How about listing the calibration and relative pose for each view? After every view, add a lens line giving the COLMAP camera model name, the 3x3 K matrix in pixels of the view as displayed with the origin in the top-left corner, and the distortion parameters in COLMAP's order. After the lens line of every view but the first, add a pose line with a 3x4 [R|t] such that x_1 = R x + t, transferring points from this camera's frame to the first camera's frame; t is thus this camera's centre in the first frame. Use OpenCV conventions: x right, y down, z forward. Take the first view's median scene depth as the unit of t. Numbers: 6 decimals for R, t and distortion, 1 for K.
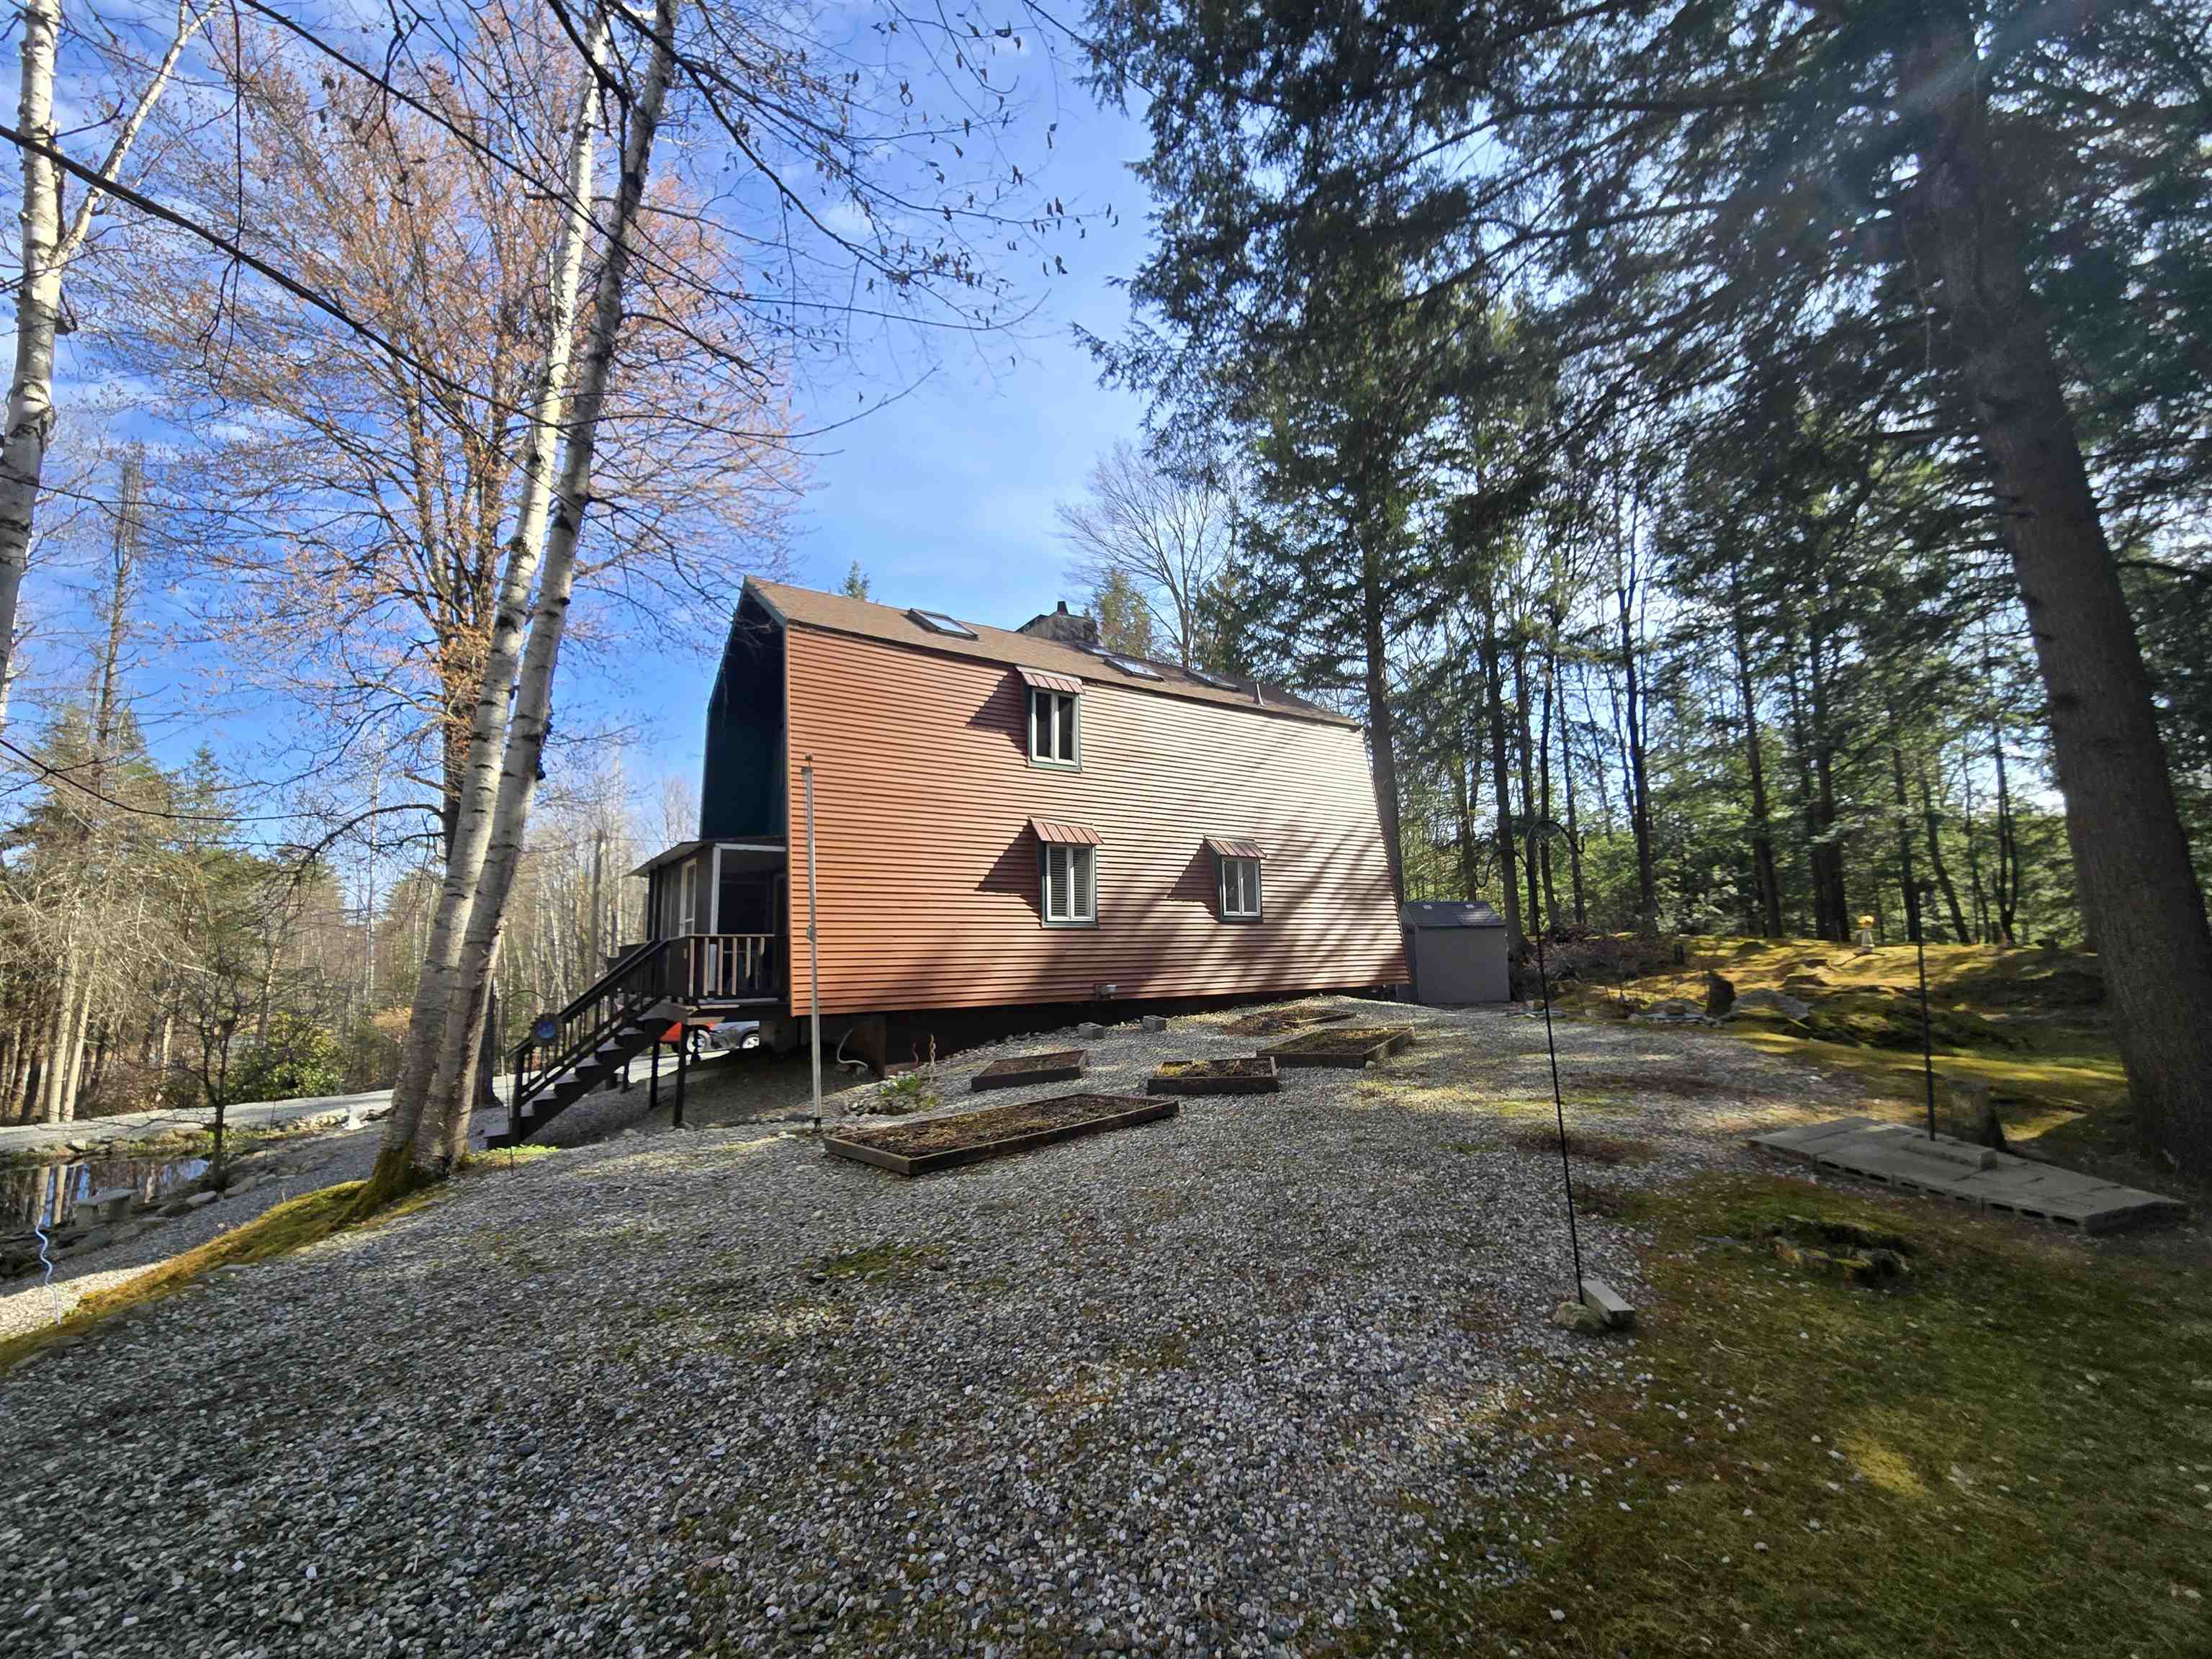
lens RADIAL K [[898.5, 0, 1107.6], [0, 898.5, 841.3], [0, 0, 1]] dist [-0.001127, 0.000351]
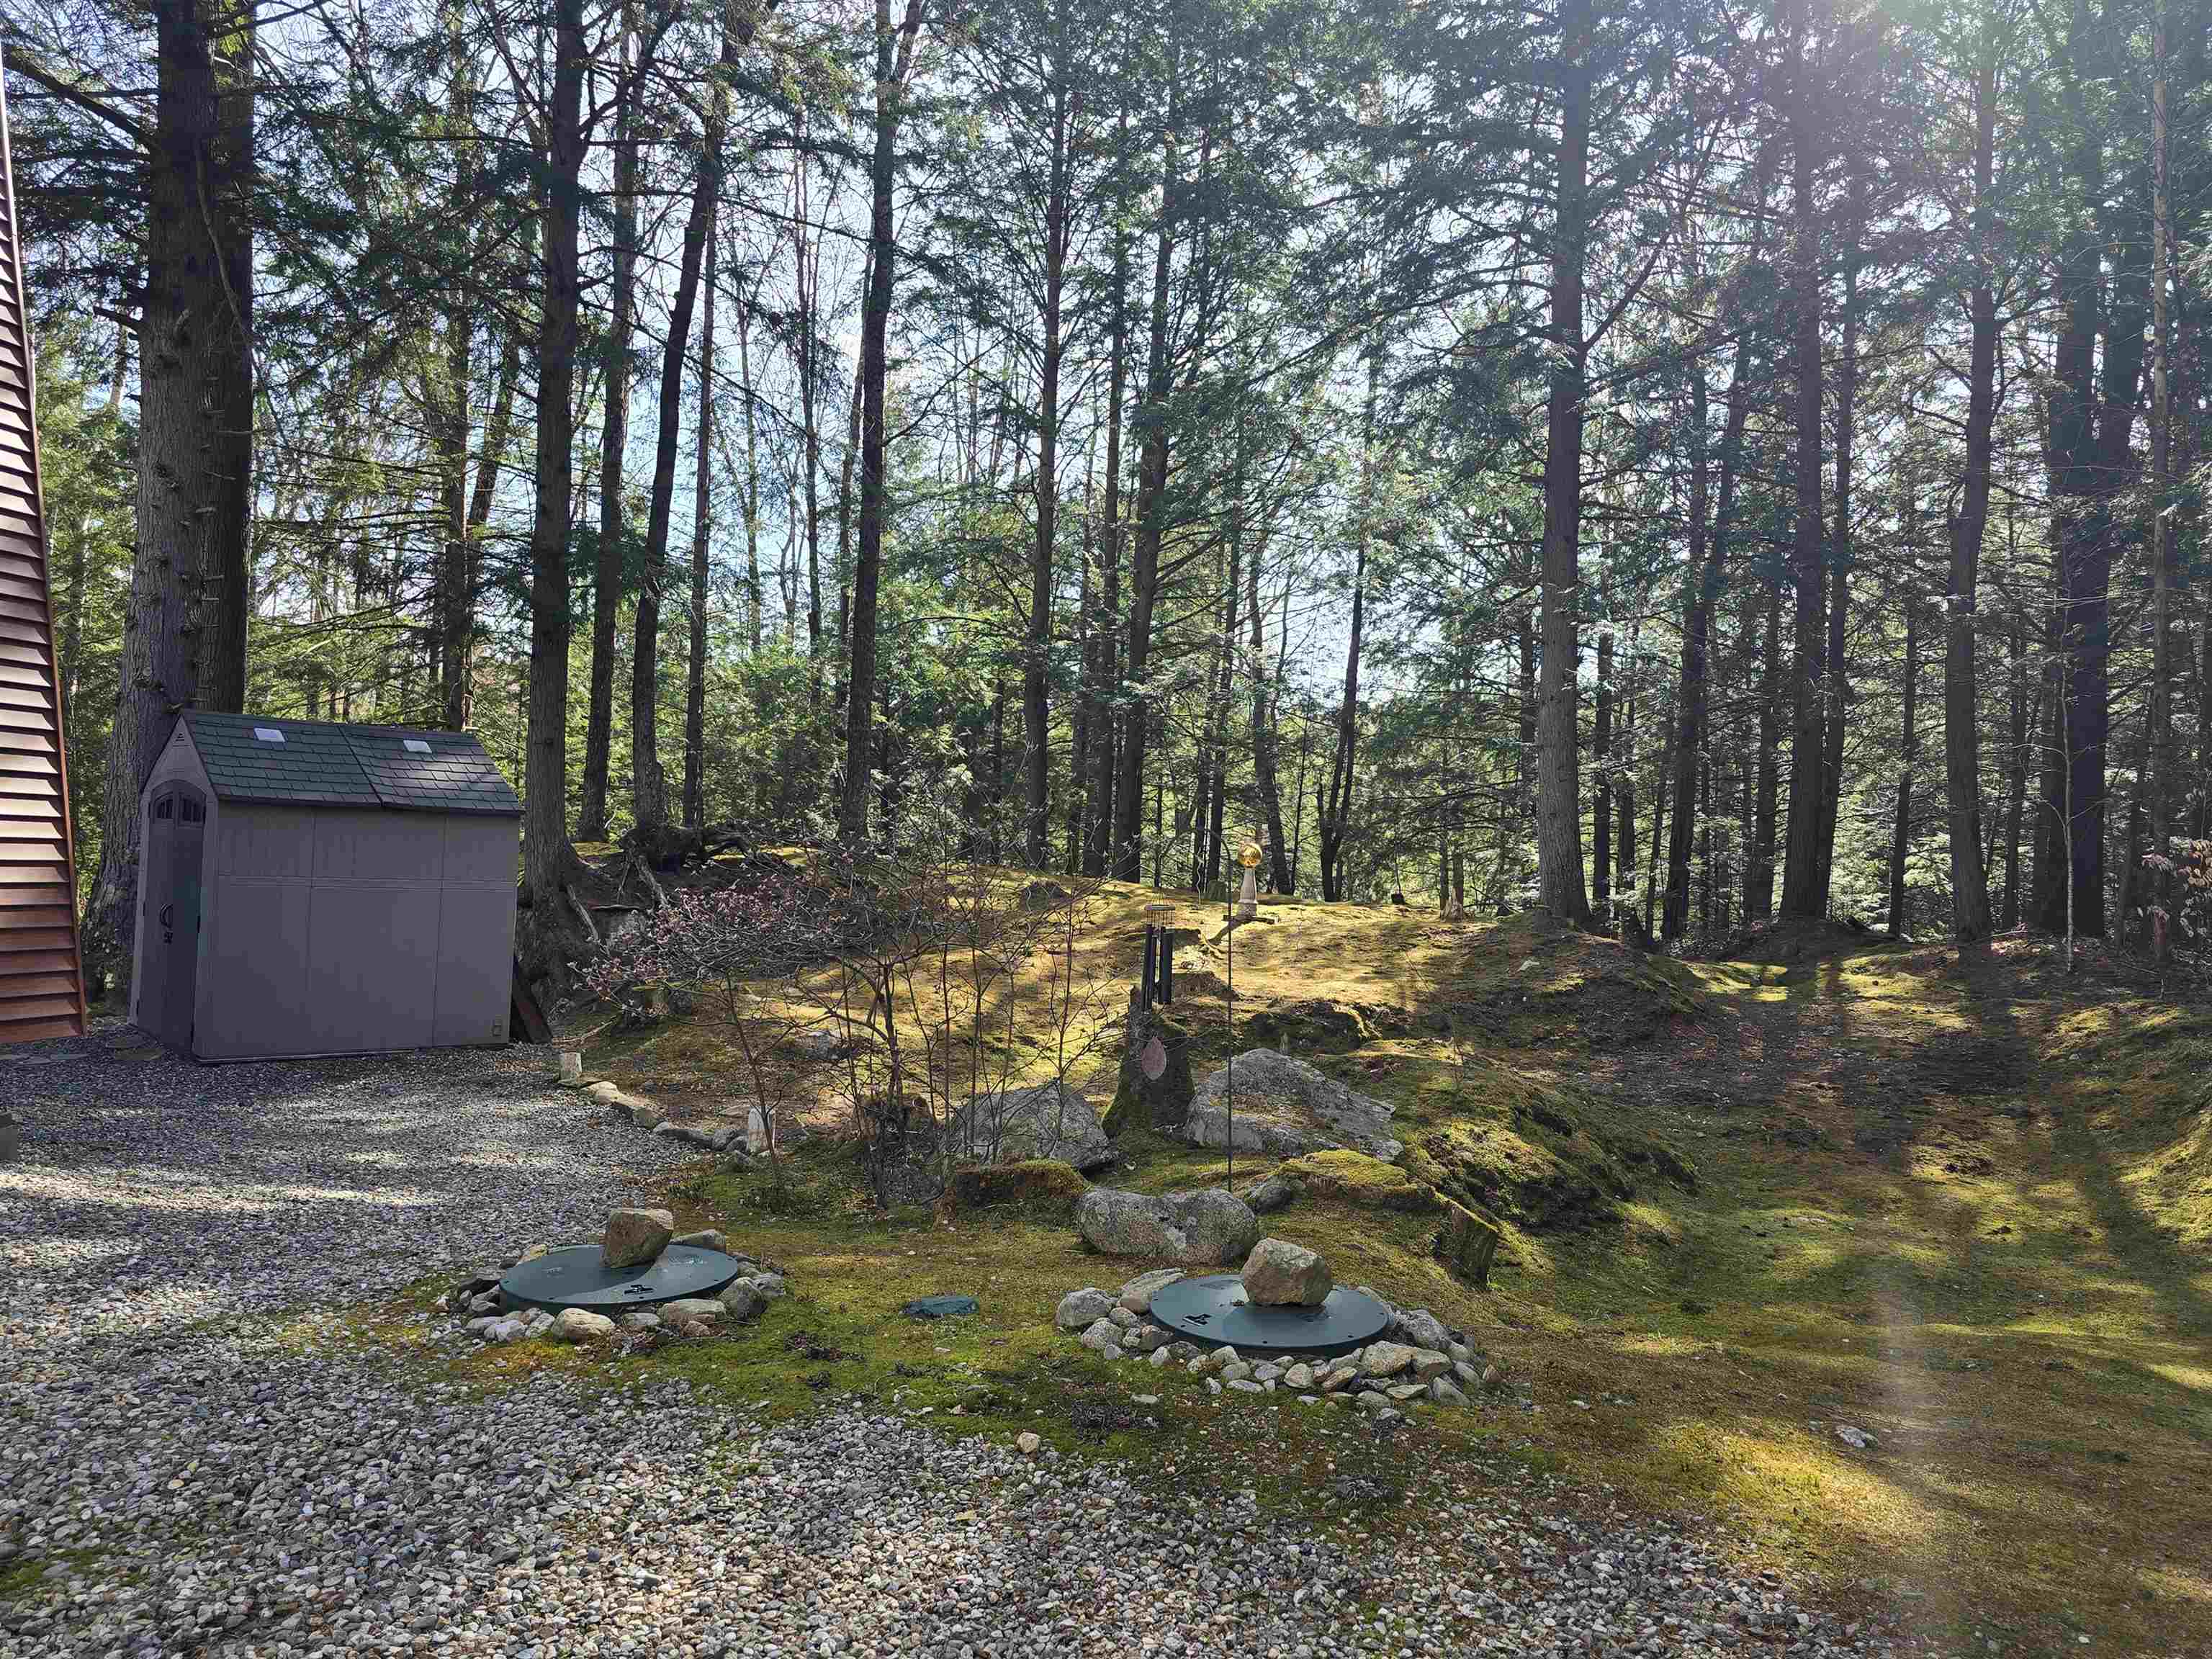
lens RADIAL K [[1641.4, 0, 1114.5], [0, 1641.4, 837.5], [0, 0, 1]] dist [0.042923, -0.000670]
pose [[0.725774, 0.056932, 0.685574, 0.126546], [-0.131065, 0.989759, 0.056558, 0.028042], [-0.675333, -0.130904, 0.725803, 0.279084]]
